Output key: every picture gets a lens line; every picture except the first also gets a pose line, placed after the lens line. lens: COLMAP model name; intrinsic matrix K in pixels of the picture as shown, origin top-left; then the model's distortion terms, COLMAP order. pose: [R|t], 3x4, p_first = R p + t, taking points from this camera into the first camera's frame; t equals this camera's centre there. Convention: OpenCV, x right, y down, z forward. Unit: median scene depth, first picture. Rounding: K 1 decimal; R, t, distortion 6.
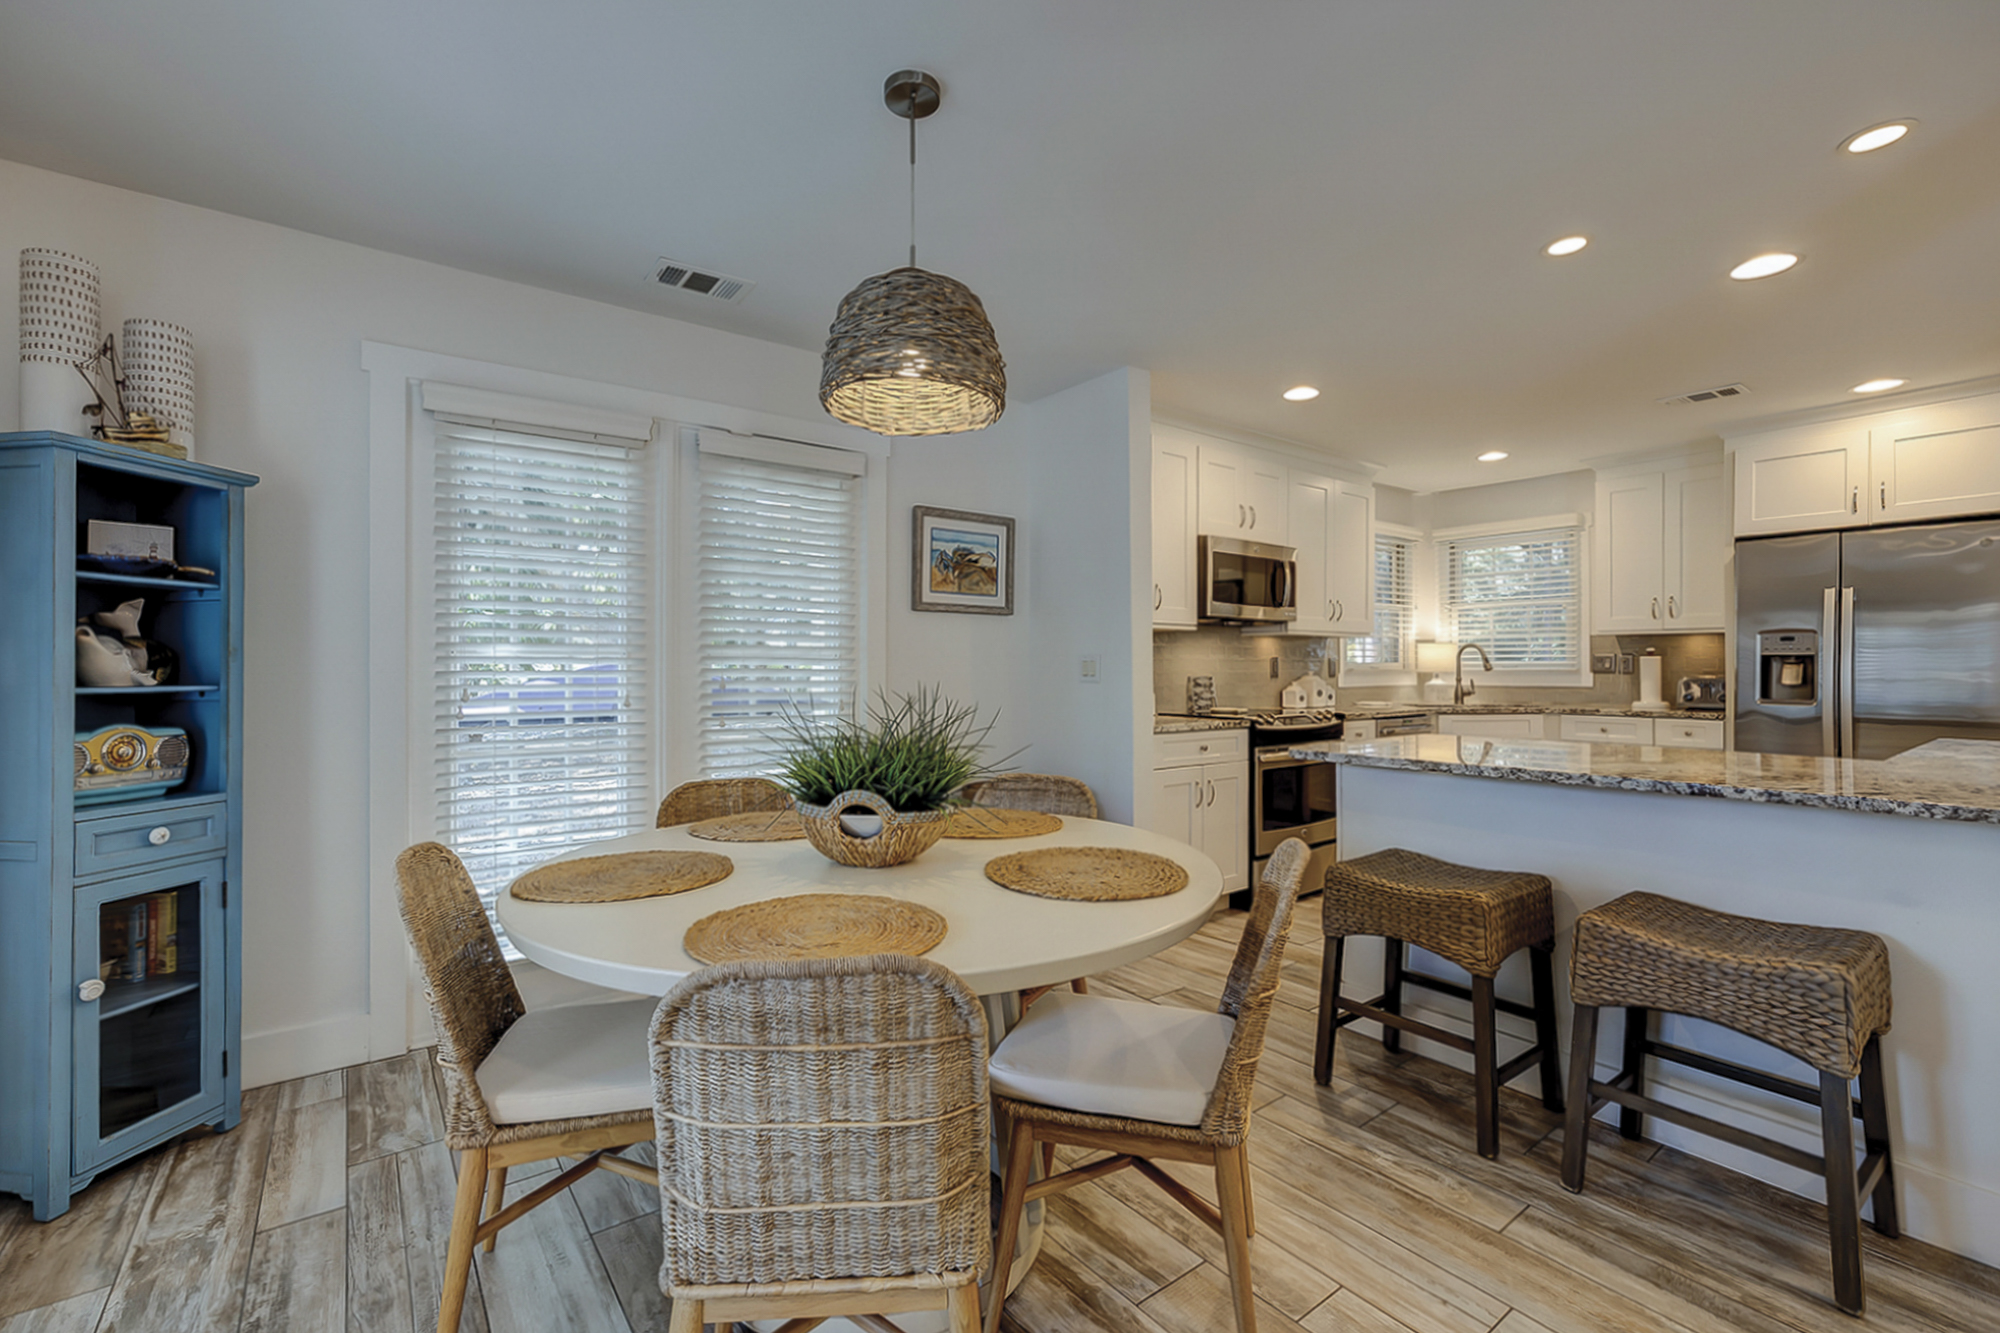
lens RADIAL K [[891.9, 0, 911.1], [0, 891.9, 666.8], [0, 0, 1]] dist [0.013683, 0.002119]
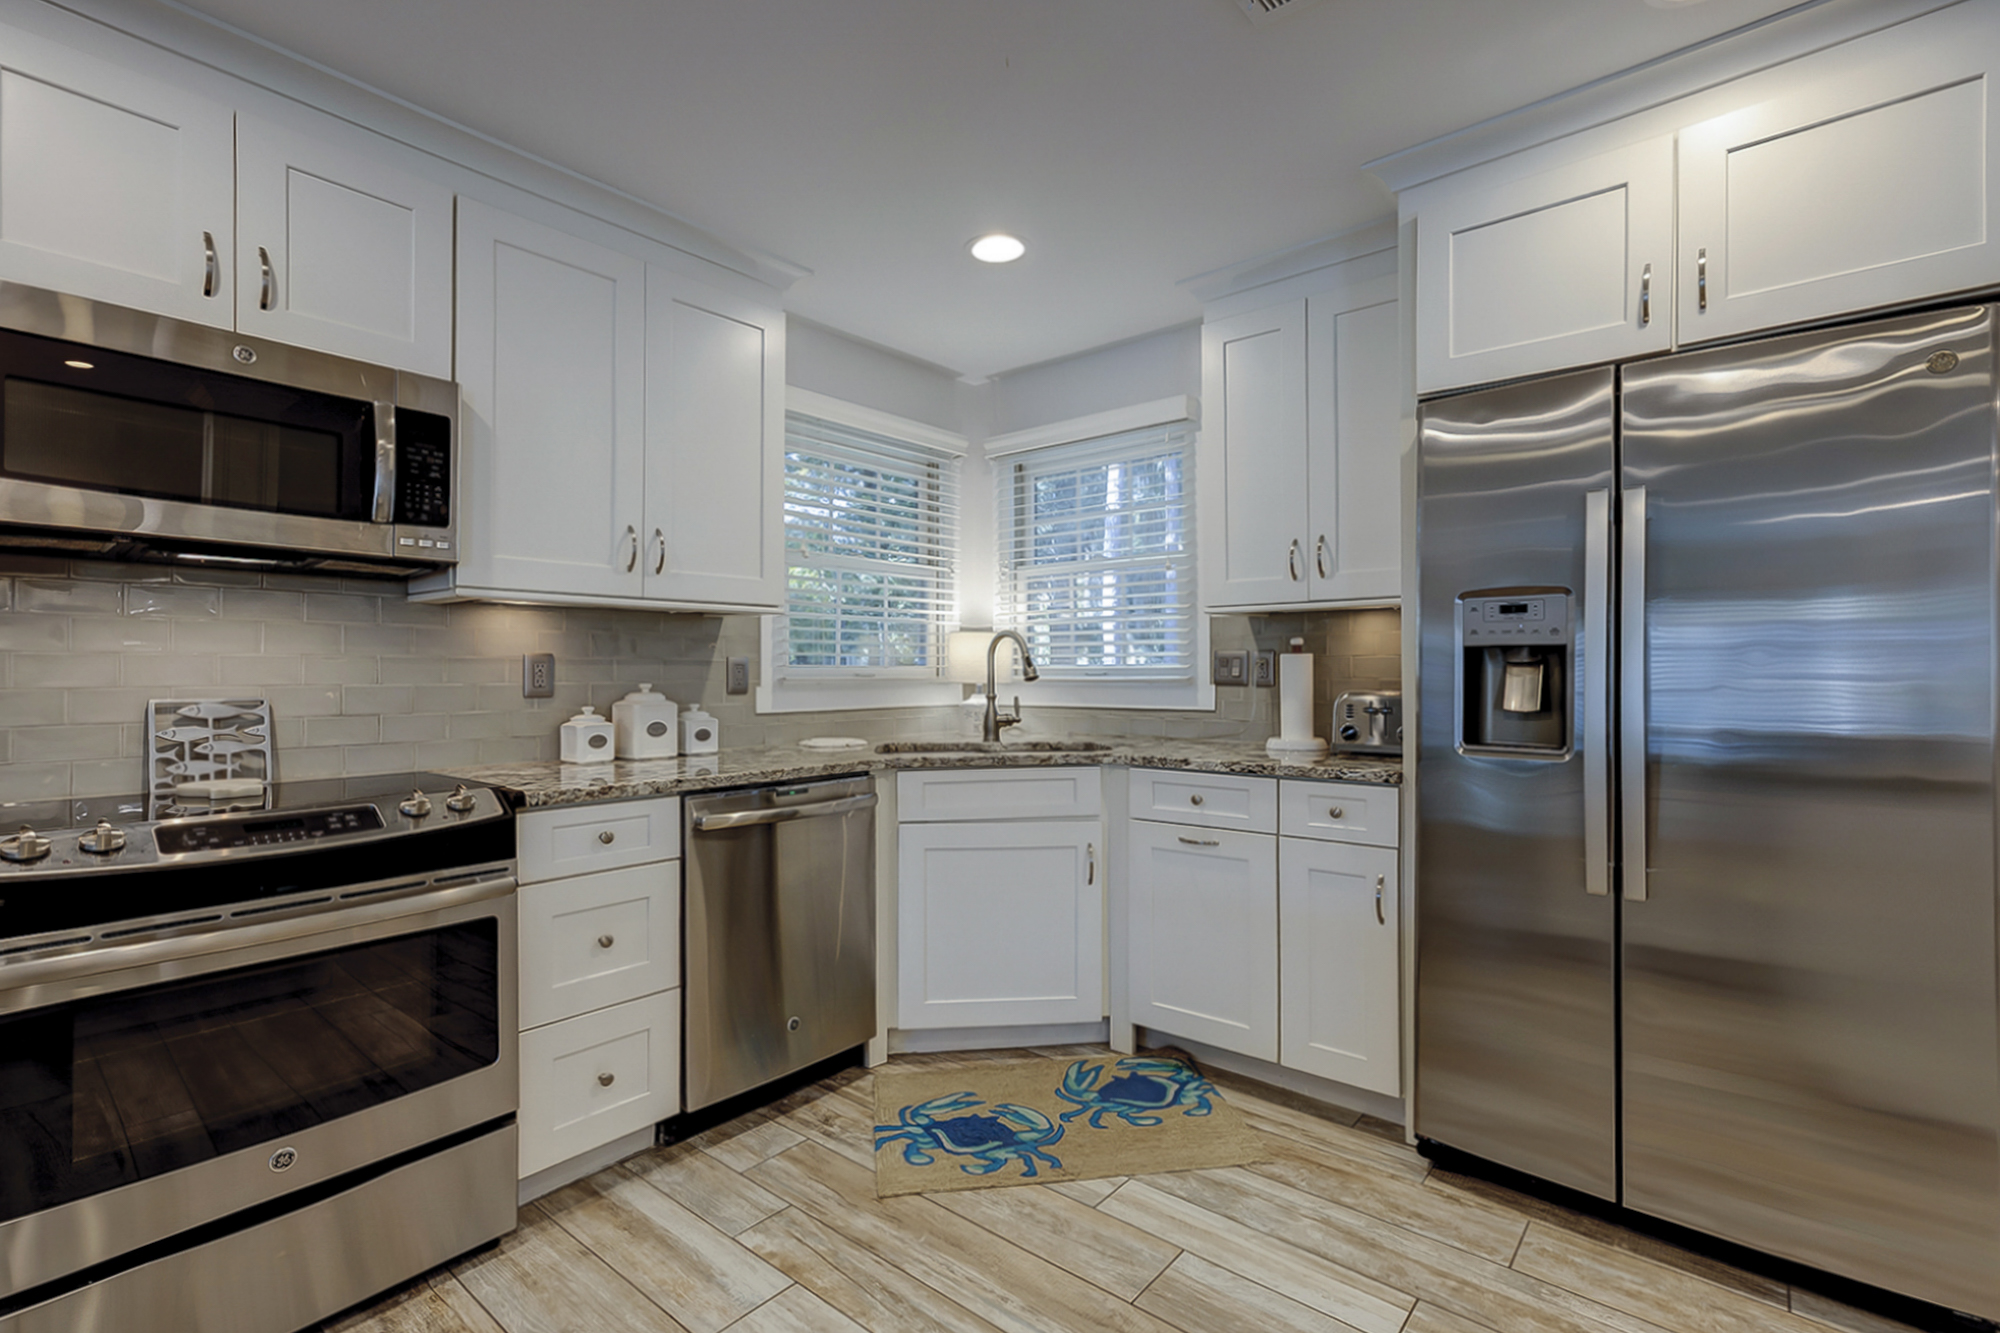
lens RADIAL K [[891.9, 0, 869.0], [0, 891.9, 669.3], [0, 0, 1]] dist [0.013683, 0.002119]
pose [[0.990481, -0.000757, 0.137650, 0.526676], [0.001688, 0.999976, -0.006649, 0.000855], [-0.137642, 0.006818, 0.990459, 0.537864]]
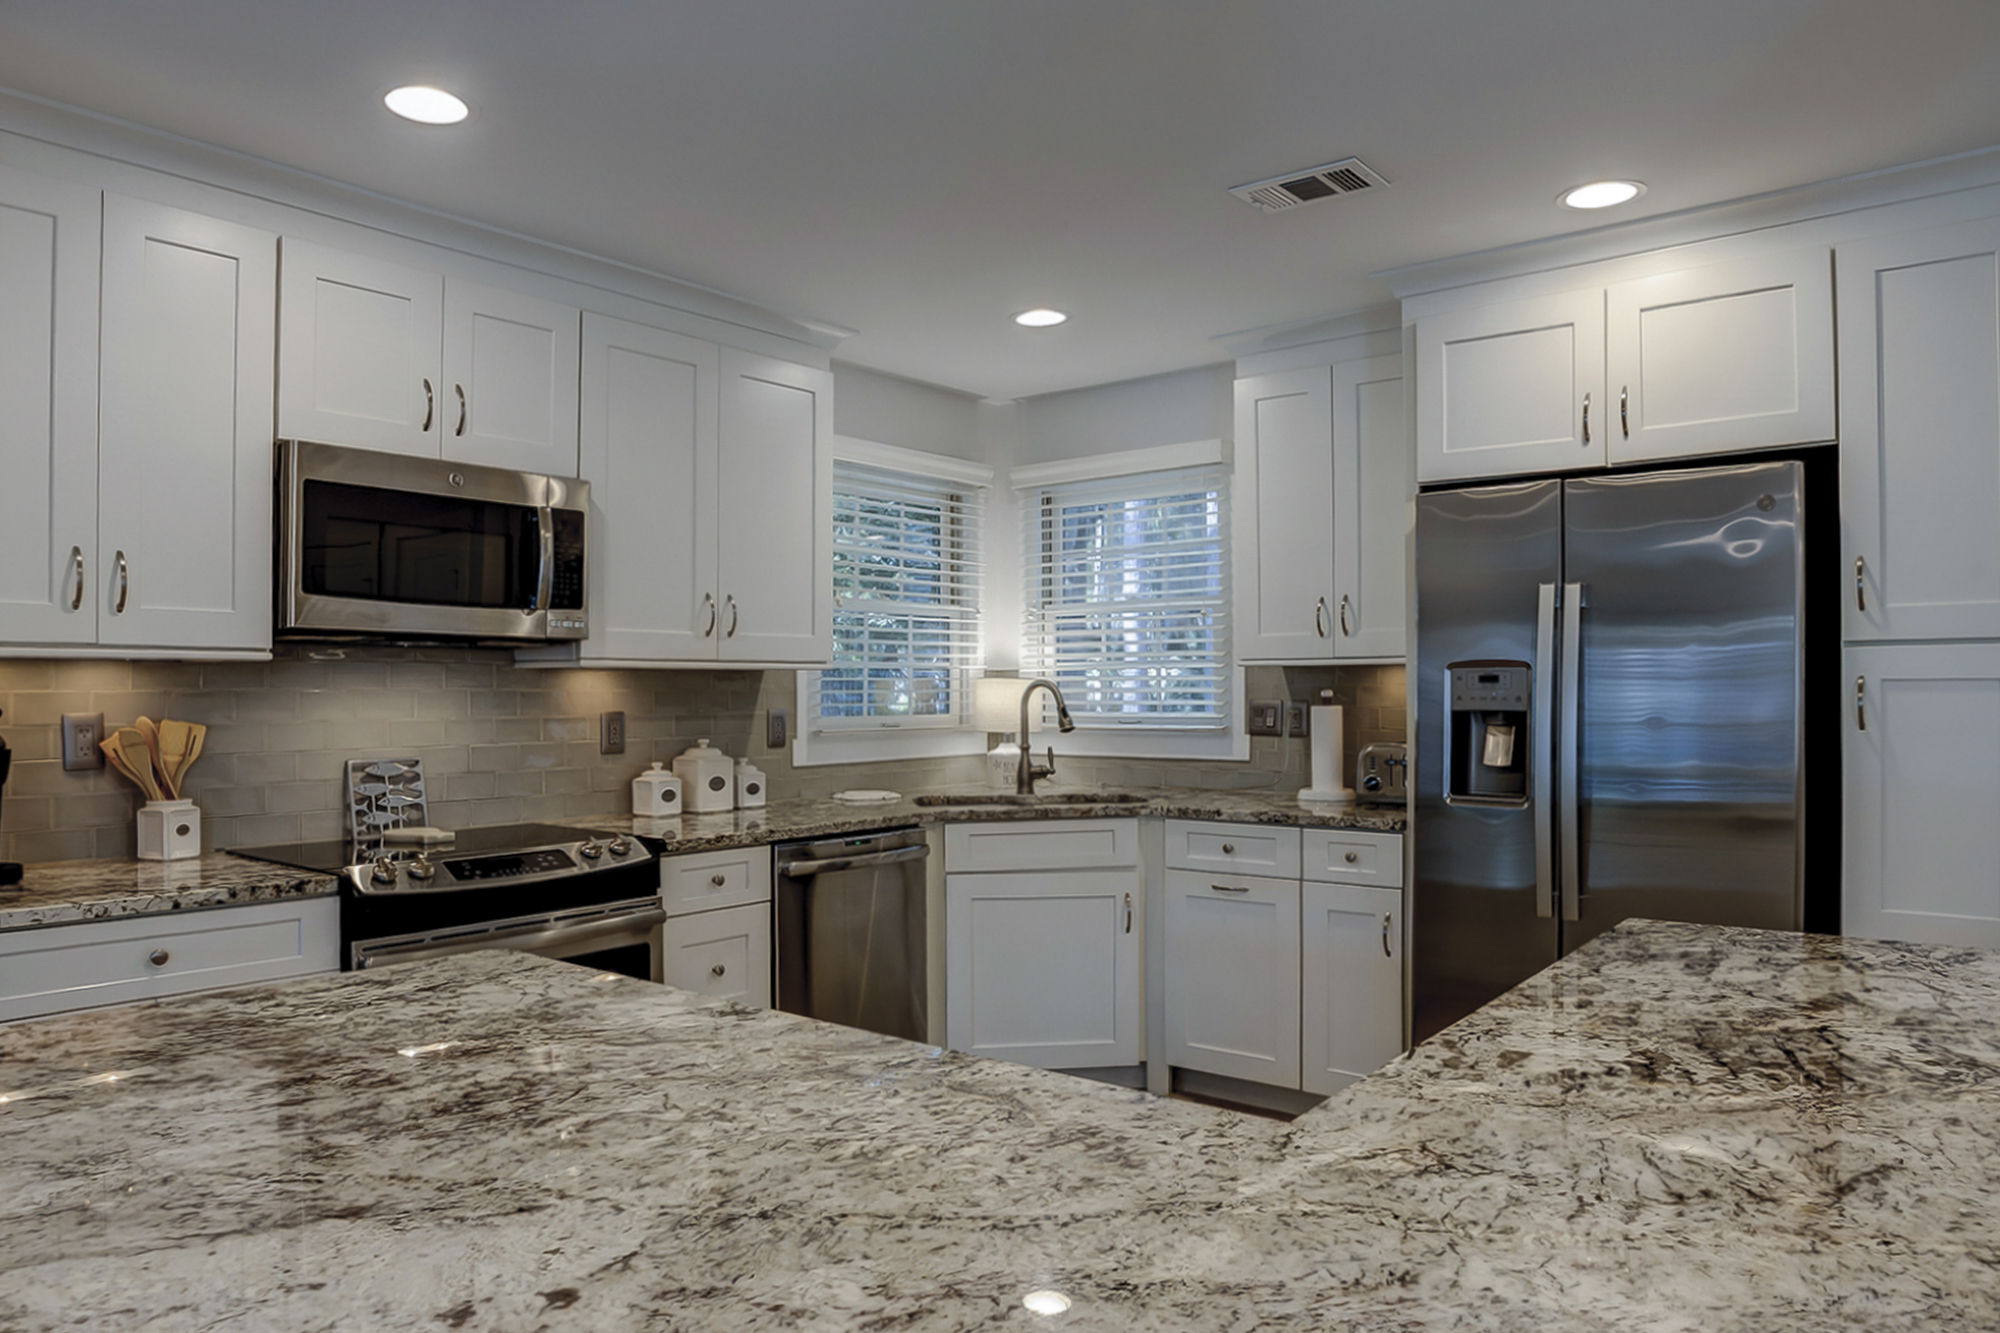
lens RADIAL K [[1306.3, 0, 825.7], [0, 1306.3, 684.7], [0, 0, 1]] dist [-0.040672, 0.010791]
pose [[0.984262, -0.000421, 0.176717, 0.407126], [0.001695, 0.999974, -0.007058, -0.020660], [-0.176710, 0.007247, 0.984236, 0.294433]]
